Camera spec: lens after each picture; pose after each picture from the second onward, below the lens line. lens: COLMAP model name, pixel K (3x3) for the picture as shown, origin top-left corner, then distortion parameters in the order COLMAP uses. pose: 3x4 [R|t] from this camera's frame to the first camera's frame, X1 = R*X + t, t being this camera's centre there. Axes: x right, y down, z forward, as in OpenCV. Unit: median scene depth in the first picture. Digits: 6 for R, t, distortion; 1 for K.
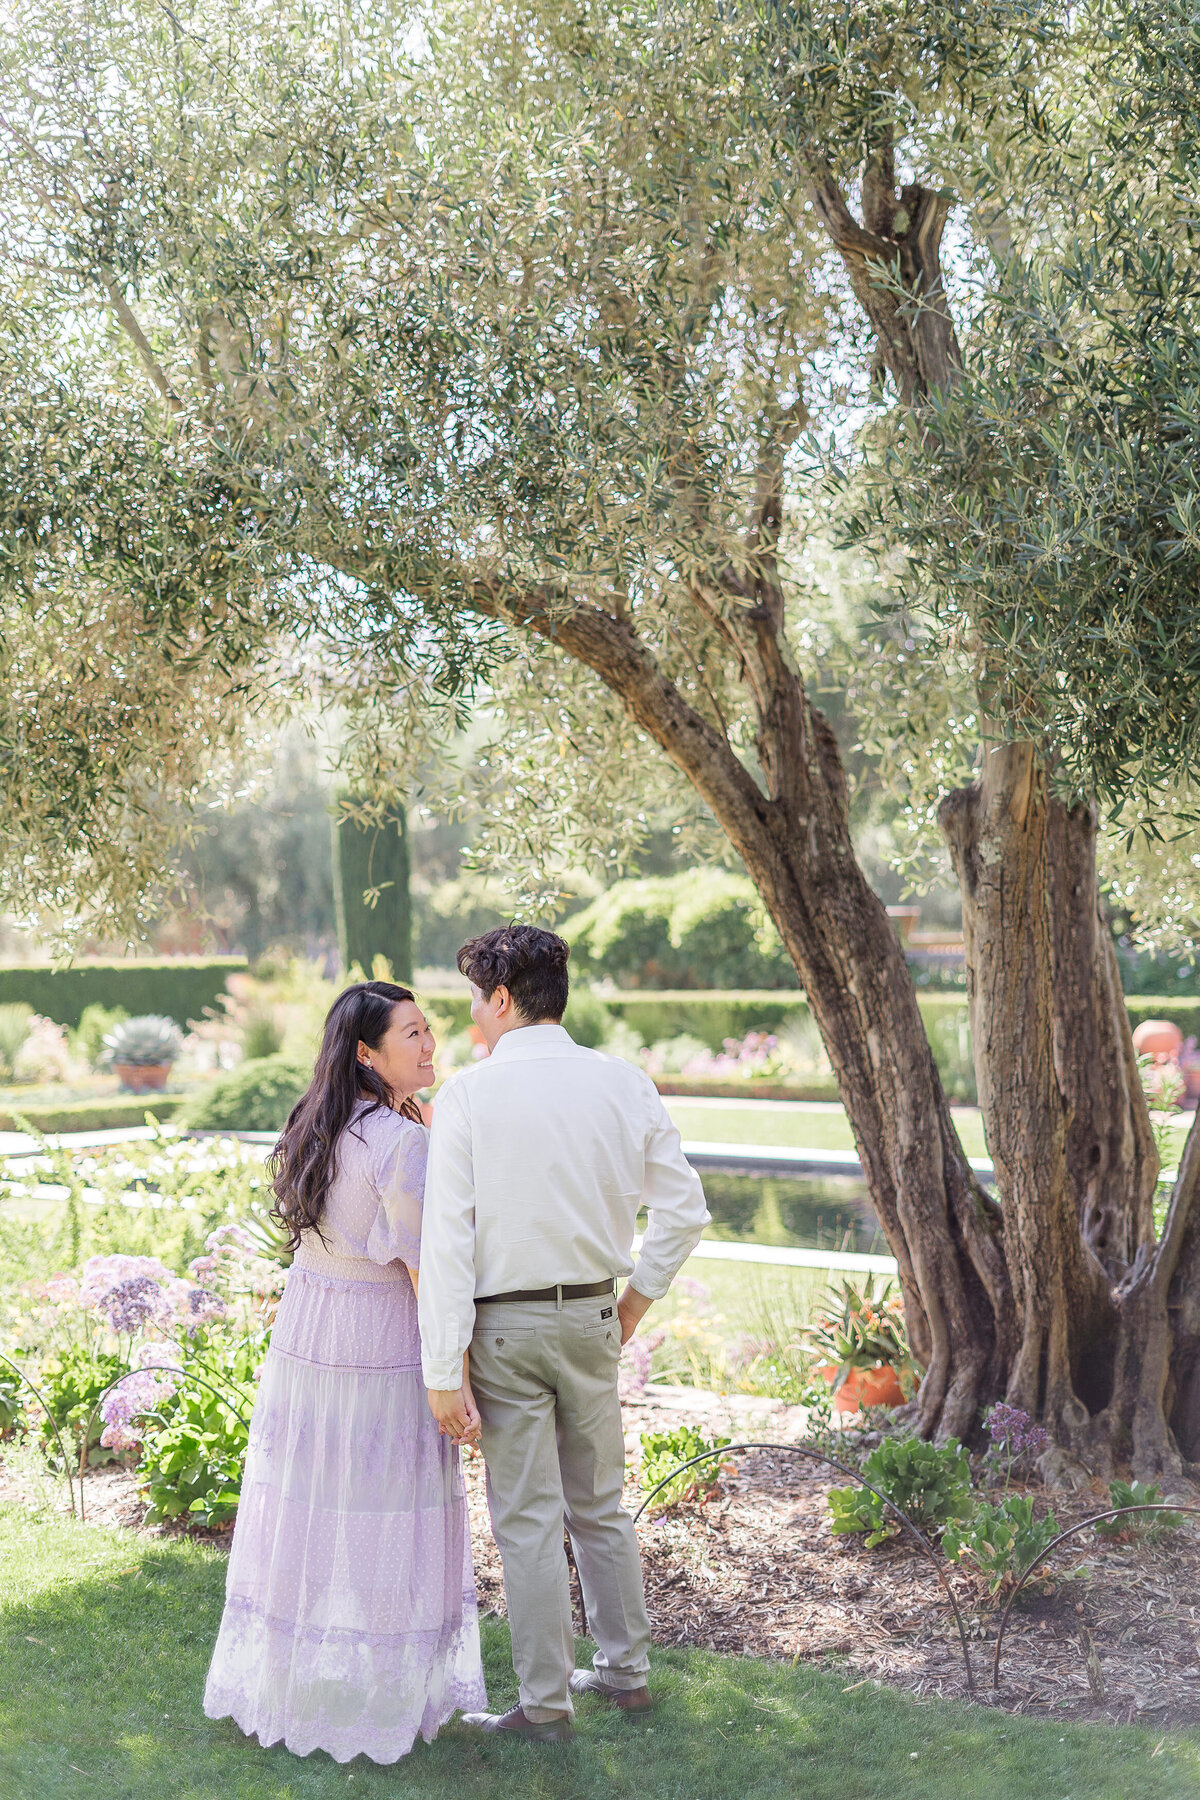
lens RADIAL K [[2698.2, 0, 601.2], [0, 2698.2, 871.3], [0, 0, 1]] dist [0.003793, -0.004541]
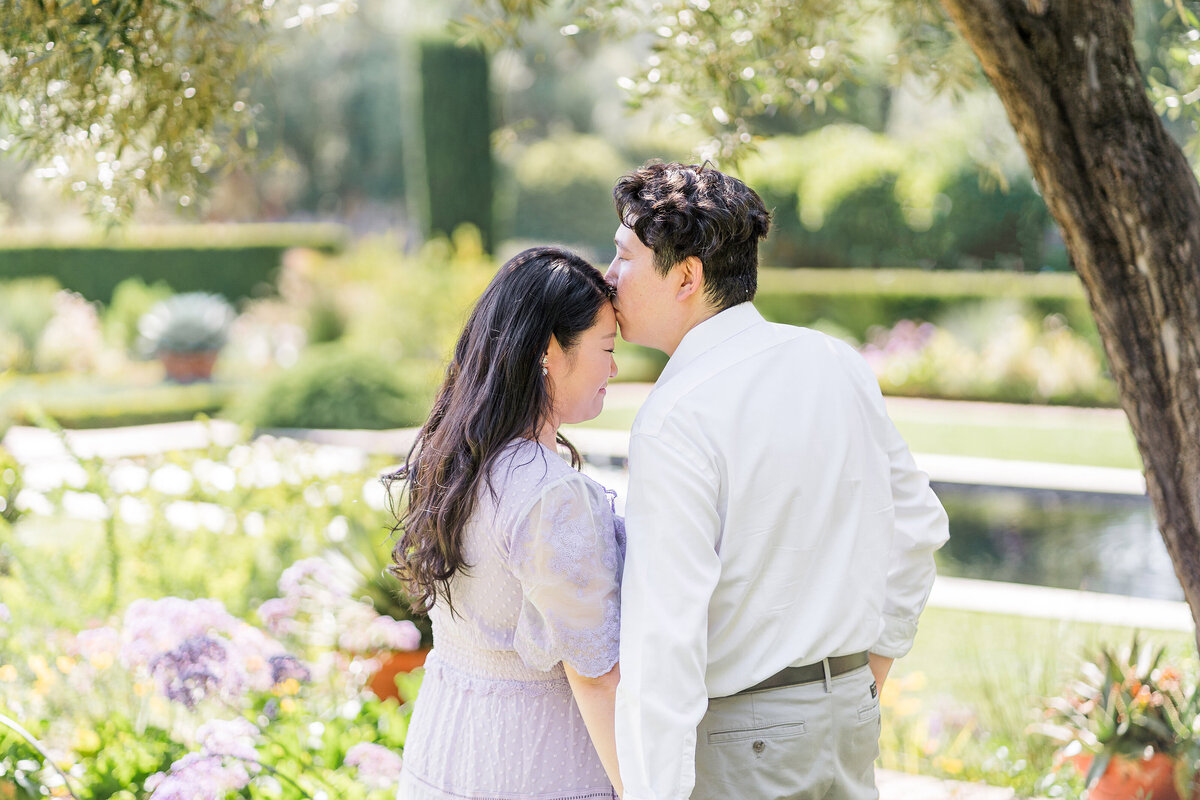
lens RADIAL K [[2913.5, 0, 598.7], [0, 2913.5, 339.4], [0, 0, 1]] dist [0.057905, -0.331506]
pose [[0.999637, 0.012608, -0.023797, -0.036208], [-0.011044, 0.997841, 0.064736, 0.011866], [0.024562, -0.064449, 0.997619, 0.167929]]
